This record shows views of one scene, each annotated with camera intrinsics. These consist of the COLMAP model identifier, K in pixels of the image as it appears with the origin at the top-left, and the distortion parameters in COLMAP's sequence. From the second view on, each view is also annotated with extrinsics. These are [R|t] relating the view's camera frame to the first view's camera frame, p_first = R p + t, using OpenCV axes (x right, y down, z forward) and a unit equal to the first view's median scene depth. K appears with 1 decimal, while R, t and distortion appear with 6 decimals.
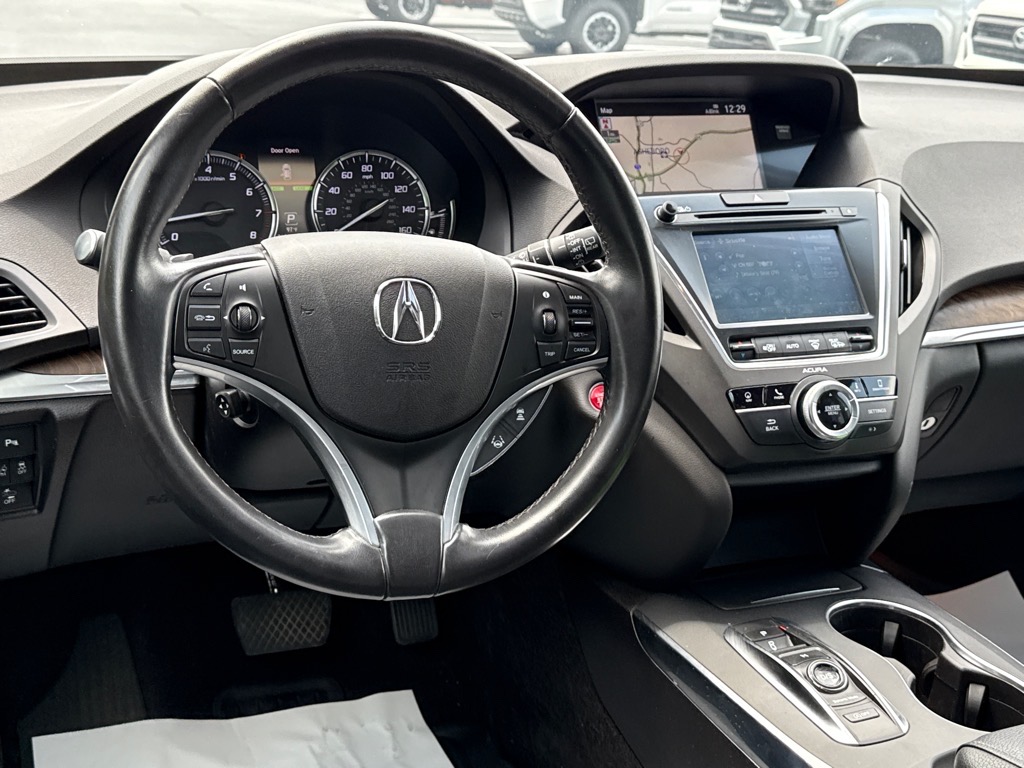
lens RADIAL K [[1288.5, 0, 484.1], [0, 1288.5, 387.9], [0, 0, 1]] dist [0.124385, -0.001068]
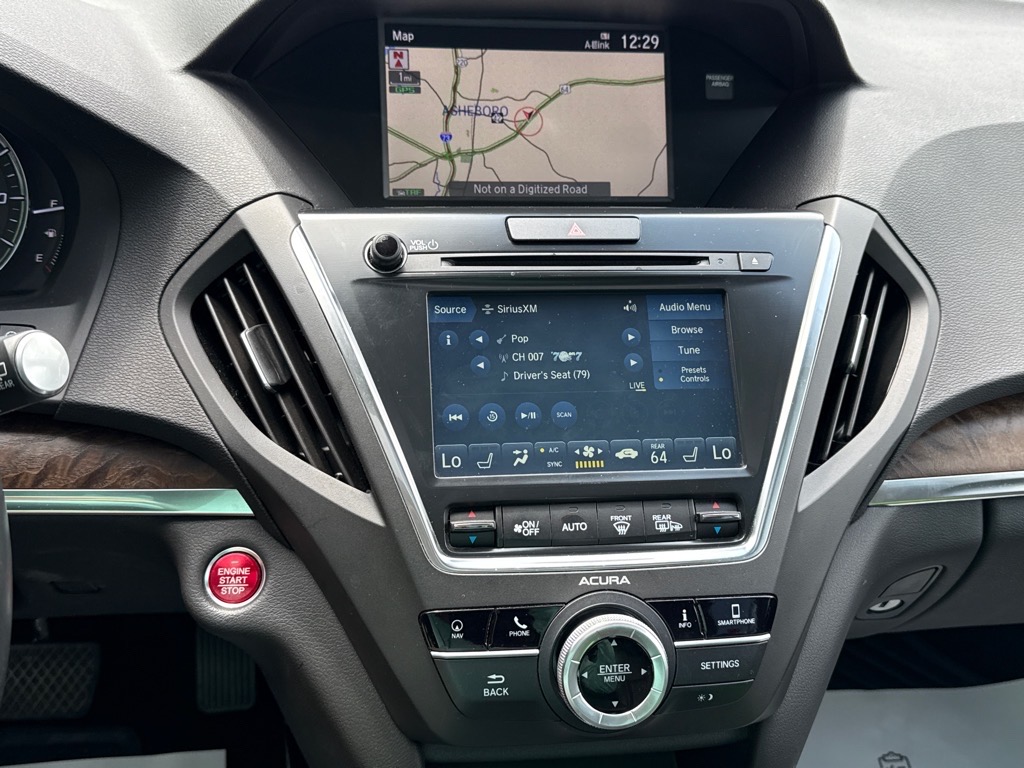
lens RADIAL K [[1066.1, 0, 512.0], [0, 1066.1, 384.0], [0, 0, 1]] dist [0.169651, -0.281027]
pose [[0.978517, 0.108998, -0.174999, 0.272459], [-0.080075, 0.983108, 0.164583, -0.155652], [0.189982, -0.147034, 0.970715, 0.547983]]
